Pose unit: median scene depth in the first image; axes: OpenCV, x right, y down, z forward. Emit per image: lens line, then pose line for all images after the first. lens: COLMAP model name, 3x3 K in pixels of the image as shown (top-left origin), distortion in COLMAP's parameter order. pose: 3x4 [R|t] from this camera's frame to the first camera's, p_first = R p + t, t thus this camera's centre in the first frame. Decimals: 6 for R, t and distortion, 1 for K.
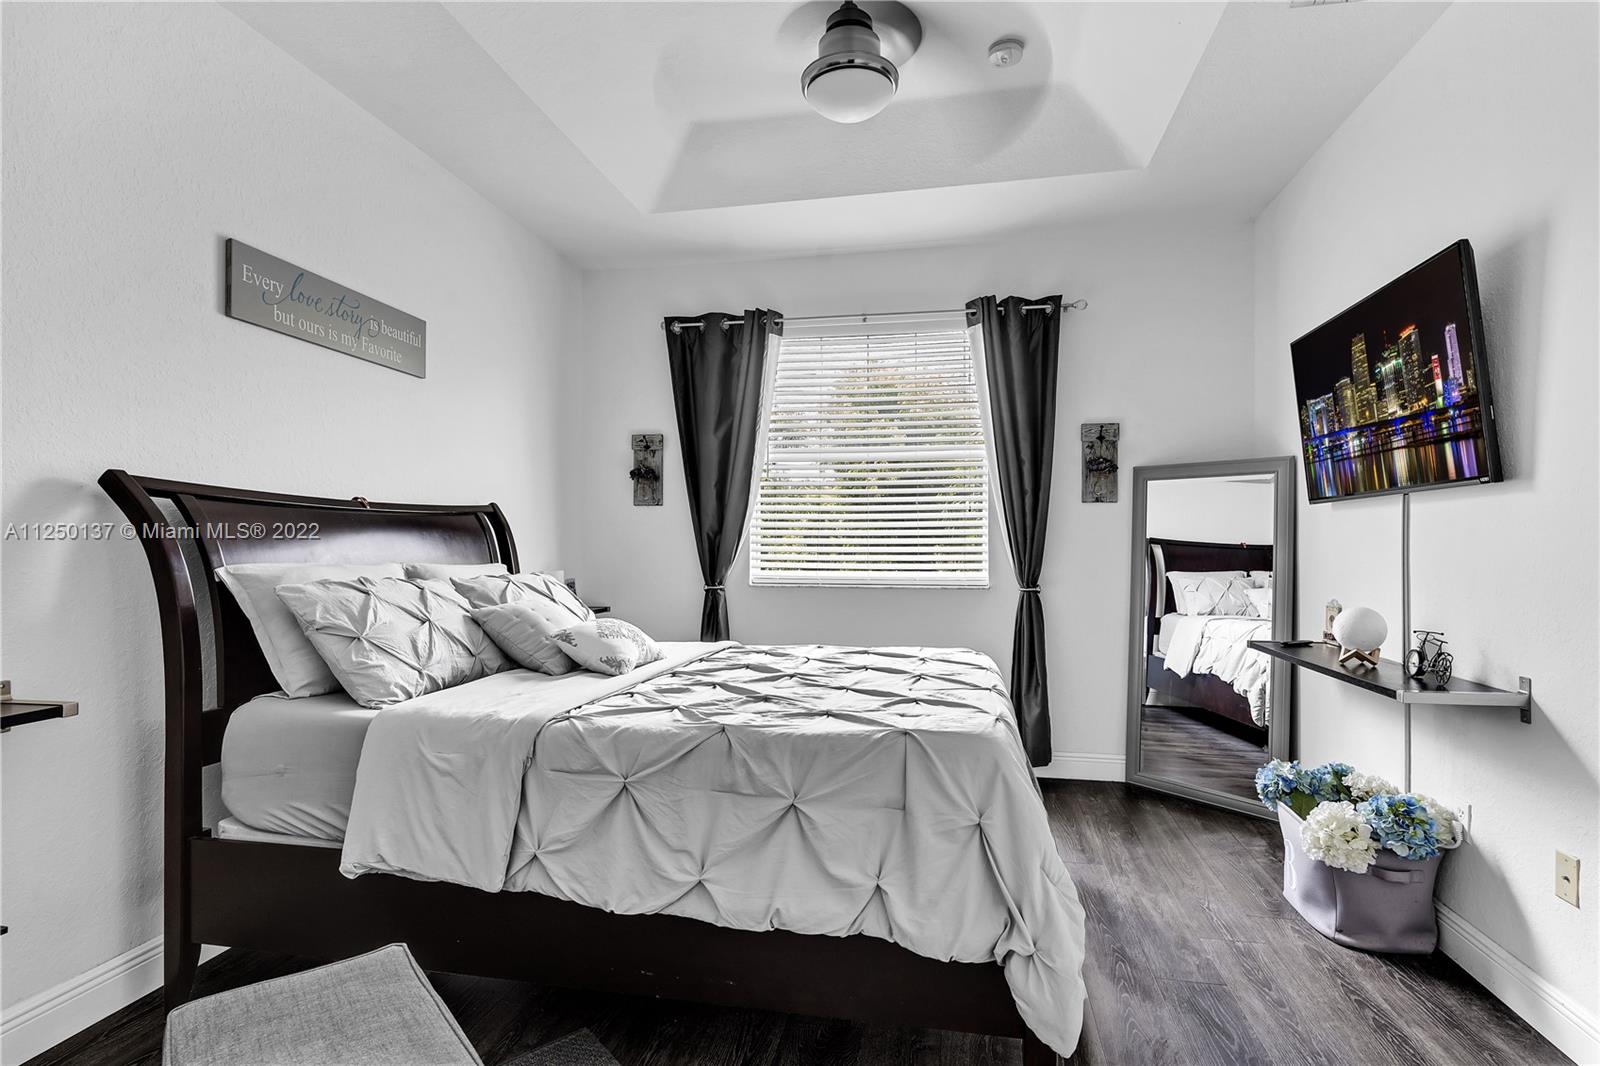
lens RADIAL K [[784.6, 0, 800.8], [0, 784.6, 528.4], [0, 0, 1]] dist [-0.015784, 0.001378]
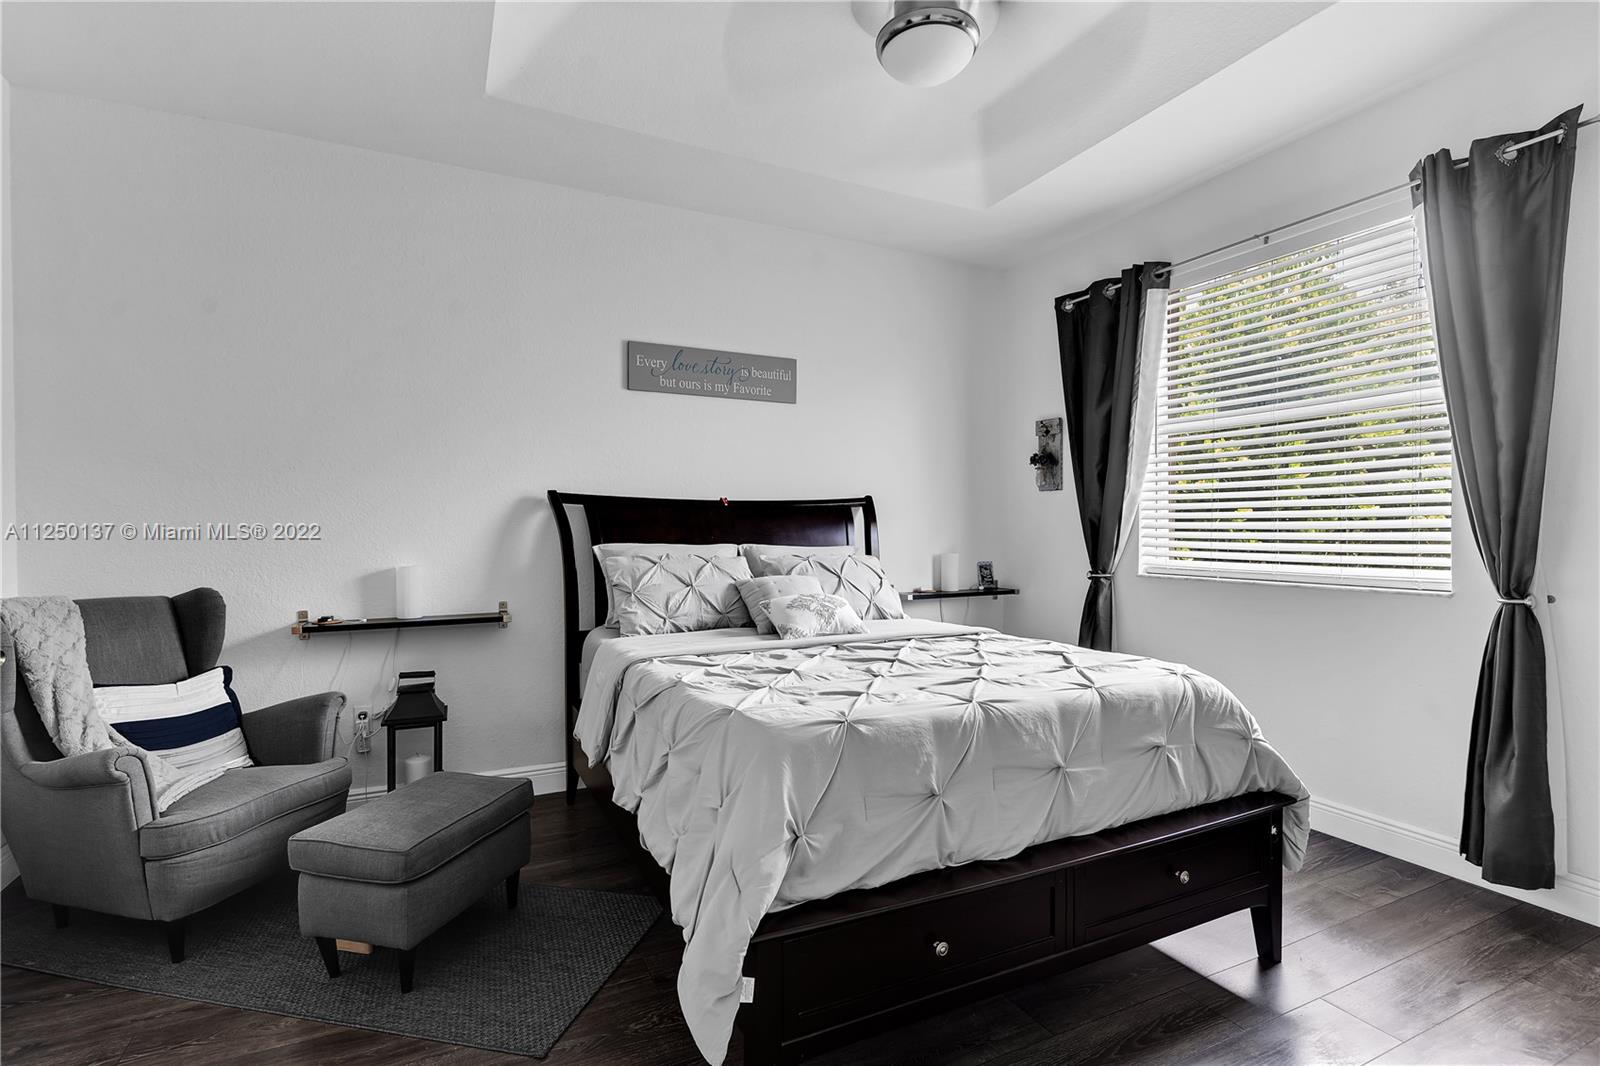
lens RADIAL K [[778.9, 0, 846.9], [0, 778.9, 522.2], [0, 0, 1]] dist [0.004113, -0.001526]
pose [[0.617106, -0.008358, -0.786835, 0.448631], [0.019037, 0.999809, 0.004311, 0.001717], [0.786649, -0.017640, 0.617148, 0.196912]]
